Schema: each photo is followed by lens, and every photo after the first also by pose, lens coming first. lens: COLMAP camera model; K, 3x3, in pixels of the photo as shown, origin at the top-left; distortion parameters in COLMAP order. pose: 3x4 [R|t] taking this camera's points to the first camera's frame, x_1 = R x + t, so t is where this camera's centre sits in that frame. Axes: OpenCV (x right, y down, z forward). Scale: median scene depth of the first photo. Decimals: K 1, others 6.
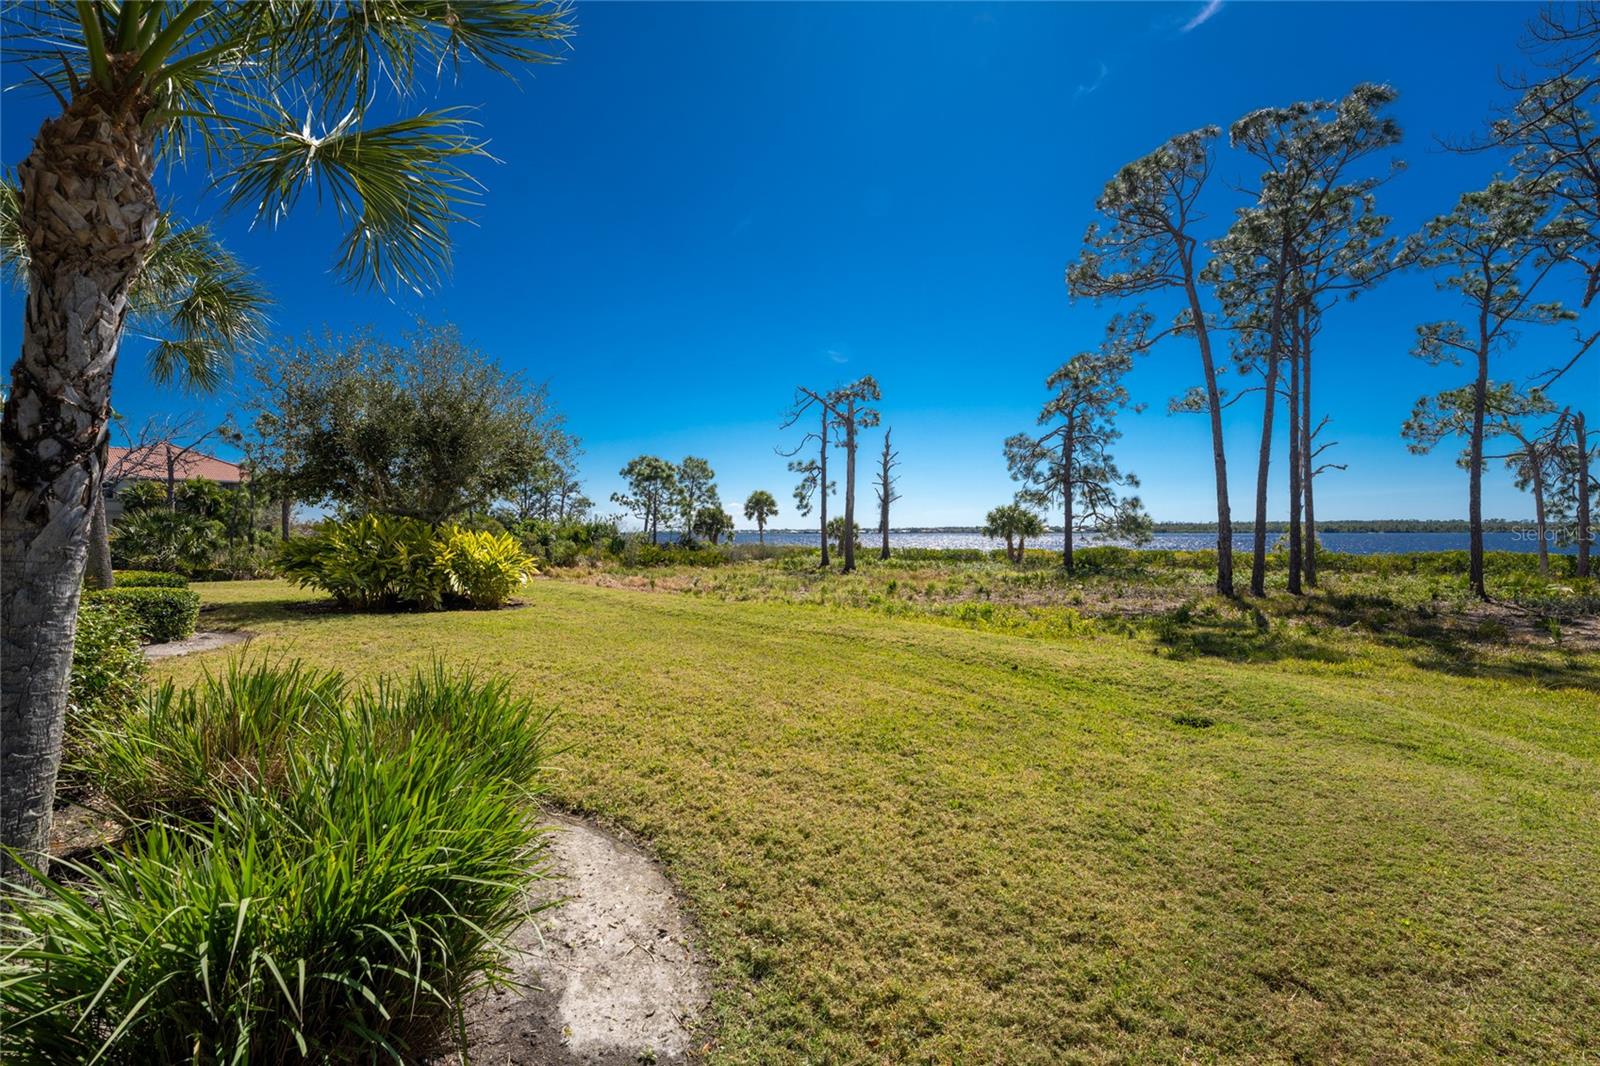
lens RADIAL K [[626.6, 0, 800.0], [0, 626.6, 533.0], [0, 0, 1]] dist [-0.029916, 0.003947]
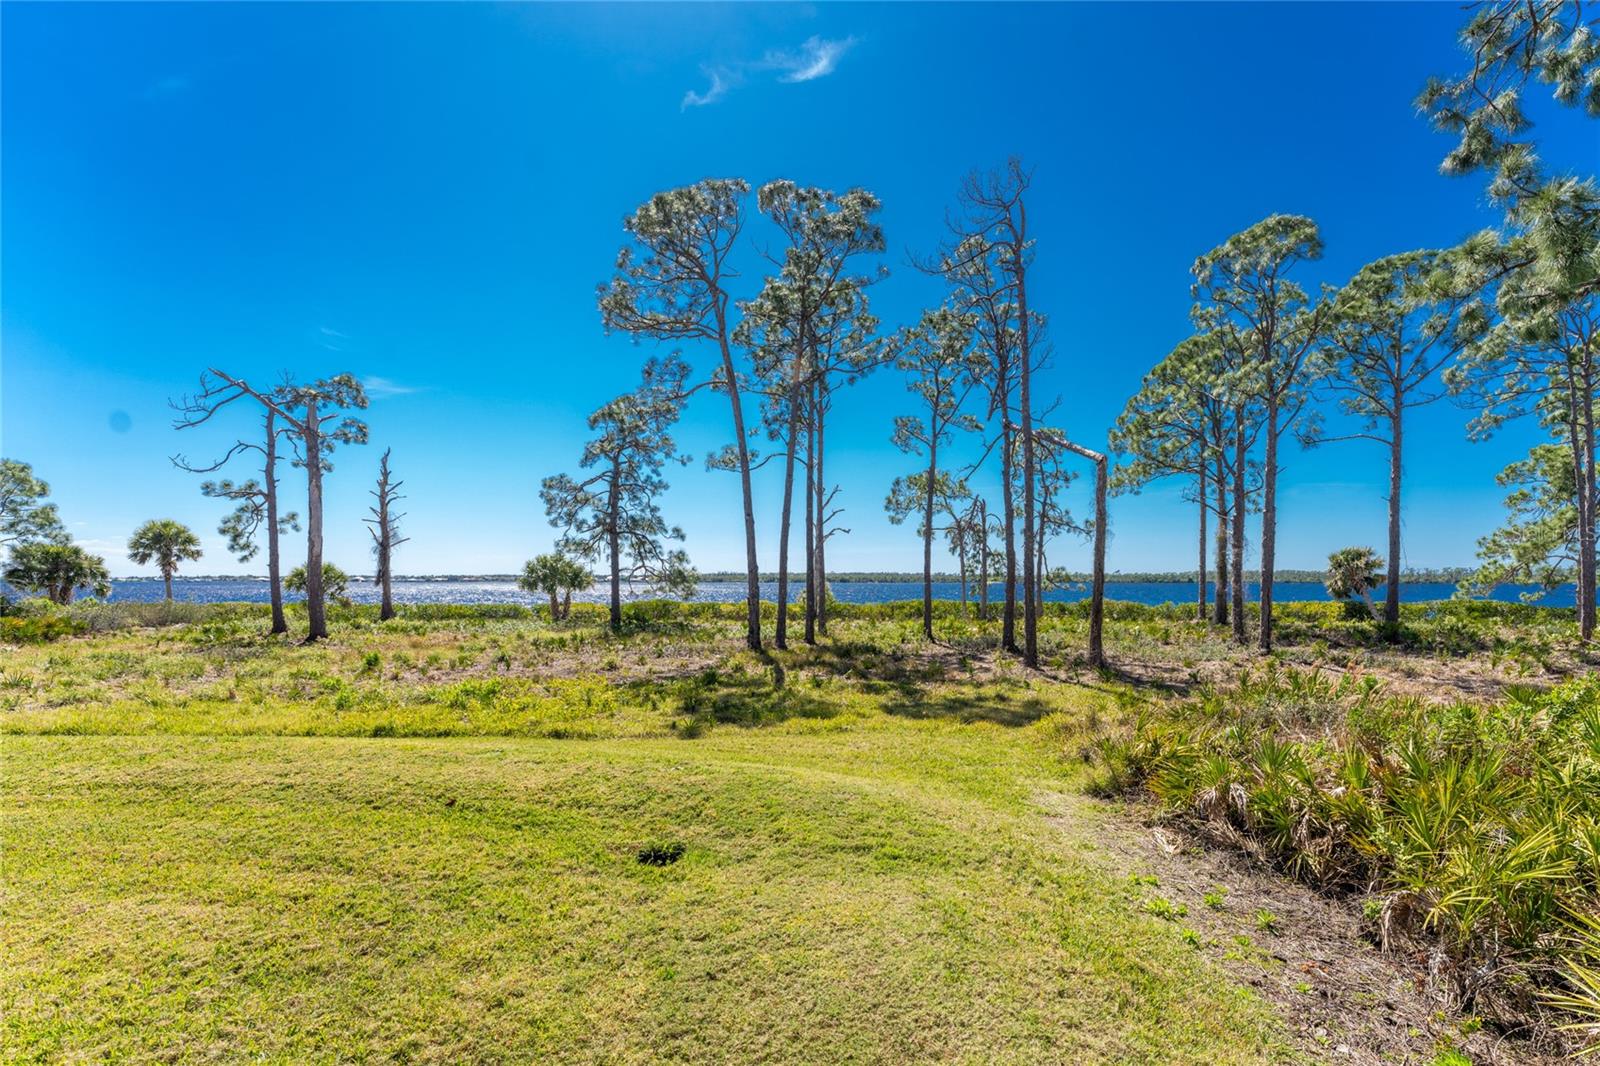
lens RADIAL K [[653.4, 0, 802.5], [0, 653.4, 578.5], [0, 0, 1]] dist [-0.000258, -0.000091]
pose [[0.798446, 0.009310, 0.601994, 0.083022], [-0.009241, 0.999952, -0.003208, -0.014773], [-0.601995, -0.003002, 0.798494, 0.067308]]
